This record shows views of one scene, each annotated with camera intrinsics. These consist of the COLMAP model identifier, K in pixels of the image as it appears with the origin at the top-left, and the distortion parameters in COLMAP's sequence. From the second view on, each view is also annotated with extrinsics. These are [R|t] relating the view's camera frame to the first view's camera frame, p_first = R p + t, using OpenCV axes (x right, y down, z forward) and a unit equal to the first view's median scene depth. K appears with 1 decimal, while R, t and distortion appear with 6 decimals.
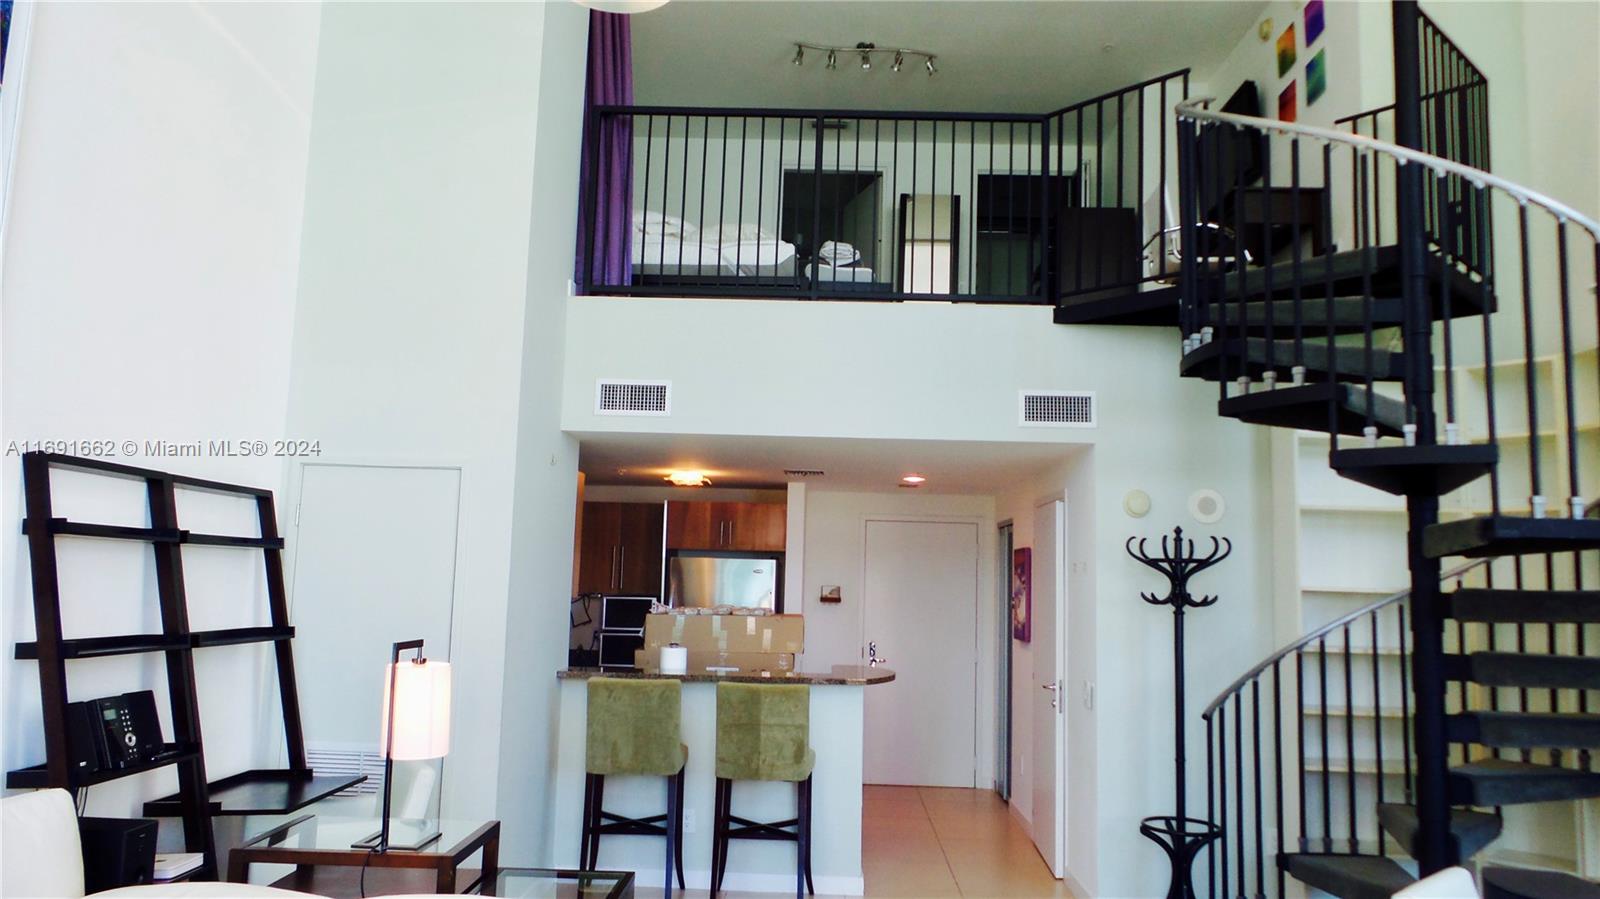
lens RADIAL K [[1108.7, 0, 787.5], [0, 1108.7, 455.0], [0, 0, 1]] dist [-0.015413, 0.020856]
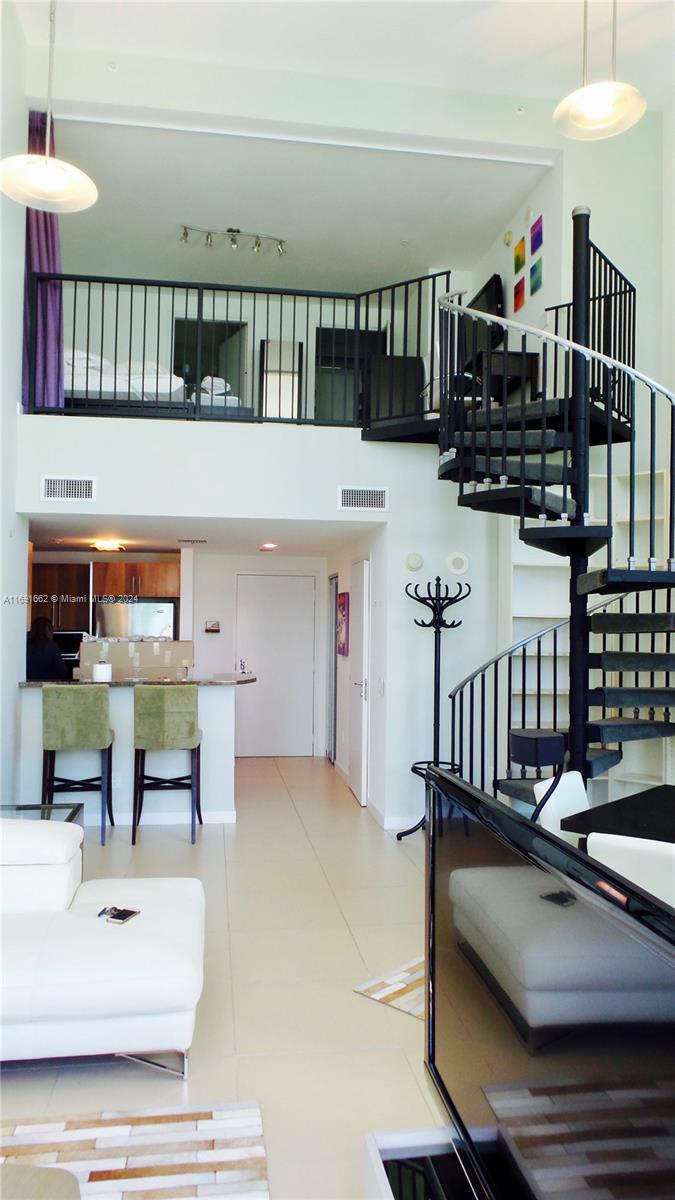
lens RADIAL K [[831.5, 0, 327.0], [0, 831.5, 607.8], [0, 0, 1]] dist [-0.015413, 0.020856]
pose [[0.984963, -0.014562, 0.172153, 0.000304], [-0.002358, 0.995216, 0.097674, -0.004967], [-0.172752, -0.096611, 0.980216, -0.104010]]
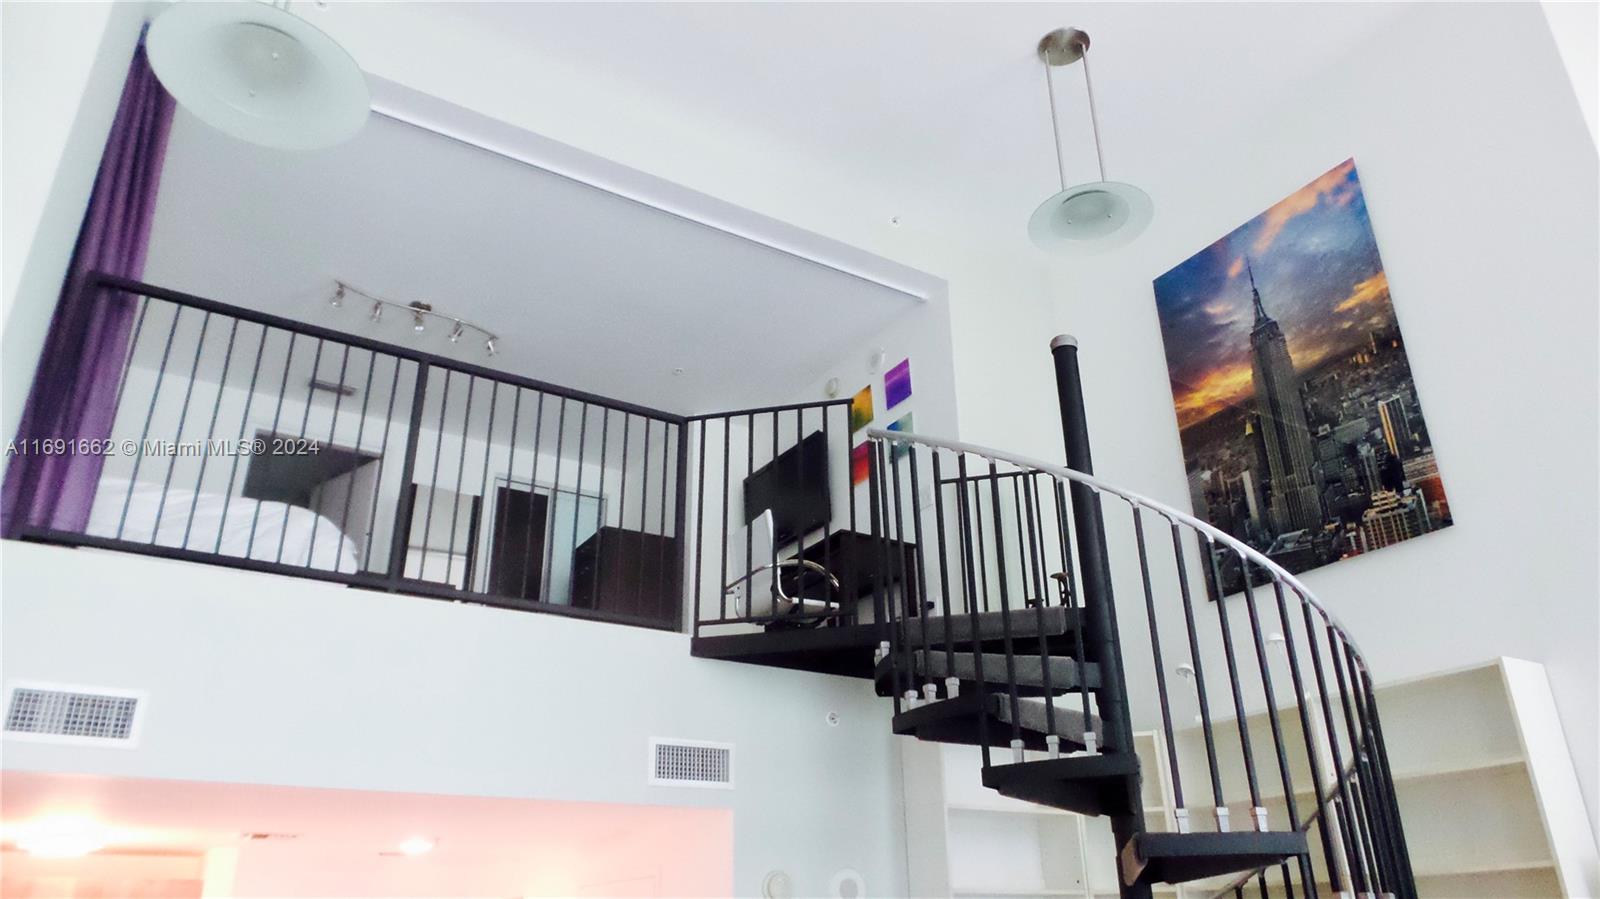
lens RADIAL K [[1108.7, 0, 826.9], [0, 1108.7, 474.8], [0, 0, 1]] dist [-0.015413, 0.020856]
pose [[0.831883, 0.174458, 0.526816, -0.125905], [-0.021516, 0.958727, -0.283513, -0.015215], [-0.554534, 0.224515, 0.801302, 0.231942]]
